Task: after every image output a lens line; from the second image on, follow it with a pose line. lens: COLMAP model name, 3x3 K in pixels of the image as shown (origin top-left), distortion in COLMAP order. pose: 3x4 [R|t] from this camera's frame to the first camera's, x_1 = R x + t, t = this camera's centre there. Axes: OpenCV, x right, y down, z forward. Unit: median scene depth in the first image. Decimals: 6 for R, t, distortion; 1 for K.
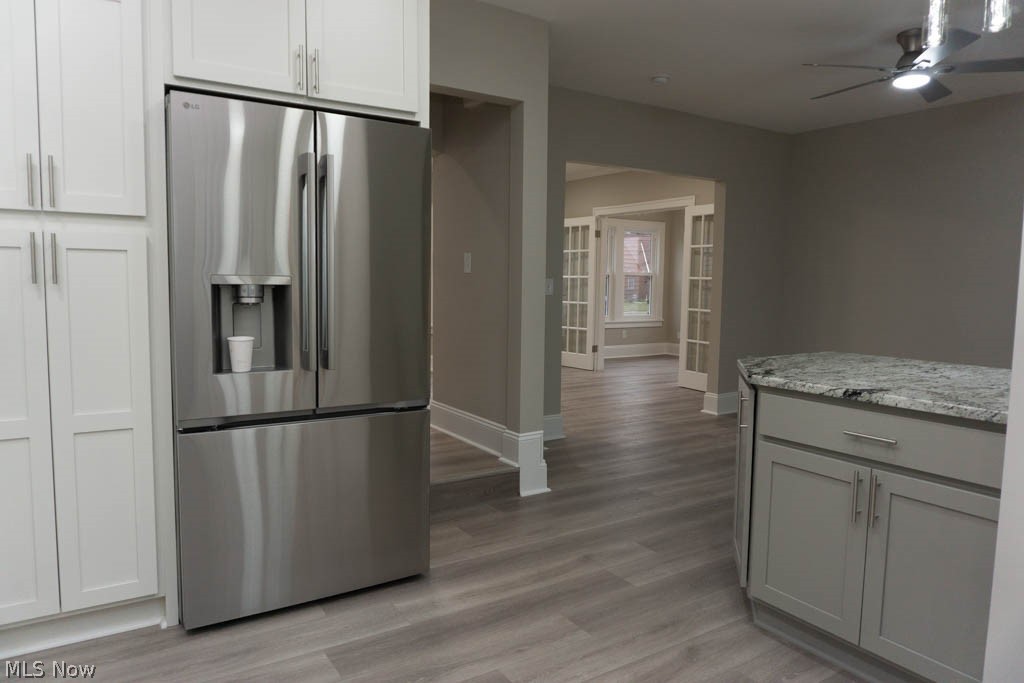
lens RADIAL K [[681.4, 0, 508.5], [0, 681.4, 341.3], [0, 0, 1]] dist [-0.017413, -0.007932]
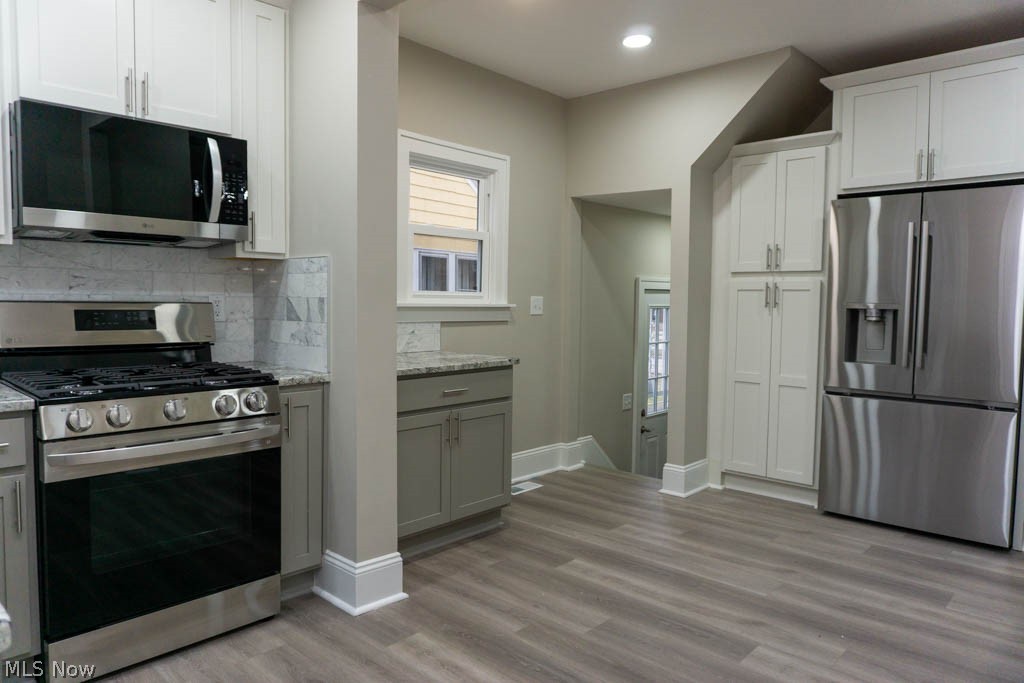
lens RADIAL K [[681.4, 0, 506.5], [0, 681.4, 338.3], [0, 0, 1]] dist [-0.017413, -0.007932]
pose [[0.230035, 0.042765, -0.972242, 0.980266], [-0.095349, 0.995218, 0.021216, 0.034186], [0.968500, 0.087822, 0.233013, -0.203245]]
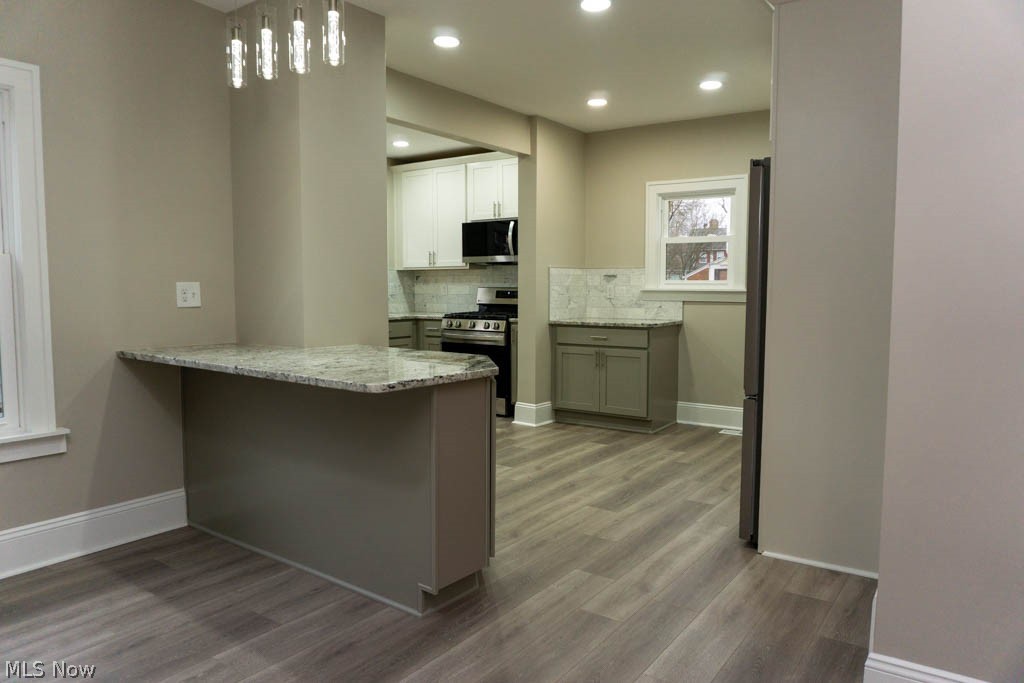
lens RADIAL K [[681.4, 0, 508.6], [0, 681.4, 342.3], [0, 0, 1]] dist [-0.017413, -0.007932]
pose [[-0.934133, 0.013677, -0.356662, 0.789237], [-0.047864, 0.985440, 0.163148, -0.192703], [0.353700, 0.169473, -0.919878, 2.234420]]
